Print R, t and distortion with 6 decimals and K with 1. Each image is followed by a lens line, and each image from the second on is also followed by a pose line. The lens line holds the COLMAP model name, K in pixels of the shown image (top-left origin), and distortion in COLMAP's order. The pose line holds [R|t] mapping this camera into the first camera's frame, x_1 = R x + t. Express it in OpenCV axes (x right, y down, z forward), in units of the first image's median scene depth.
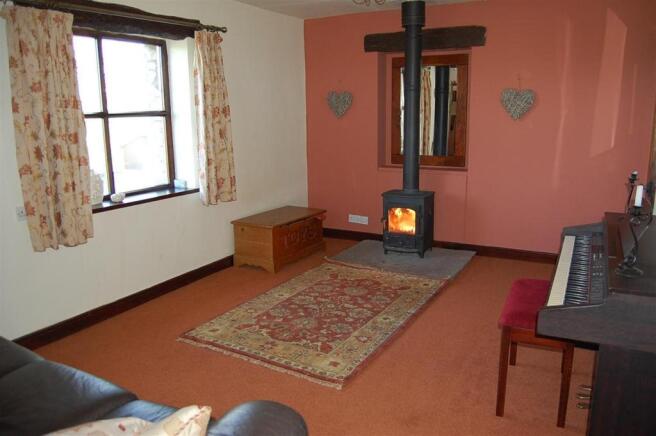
lens RADIAL K [[510.1, 0, 328.5], [0, 510.1, 218.6], [0, 0, 1]] dist [-0.063544, 0.002369]
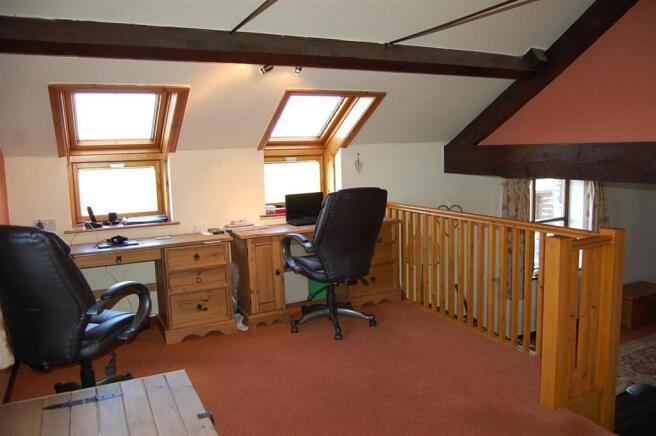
lens RADIAL K [[510.1, 0, 330.1], [0, 510.1, 215.5], [0, 0, 1]] dist [-0.063544, 0.002369]
pose [[0.820338, 0.069378, -0.567655, -0.033451], [-0.101377, 0.994535, -0.024952, -0.118558], [0.562821, 0.078017, 0.822889, -0.842693]]
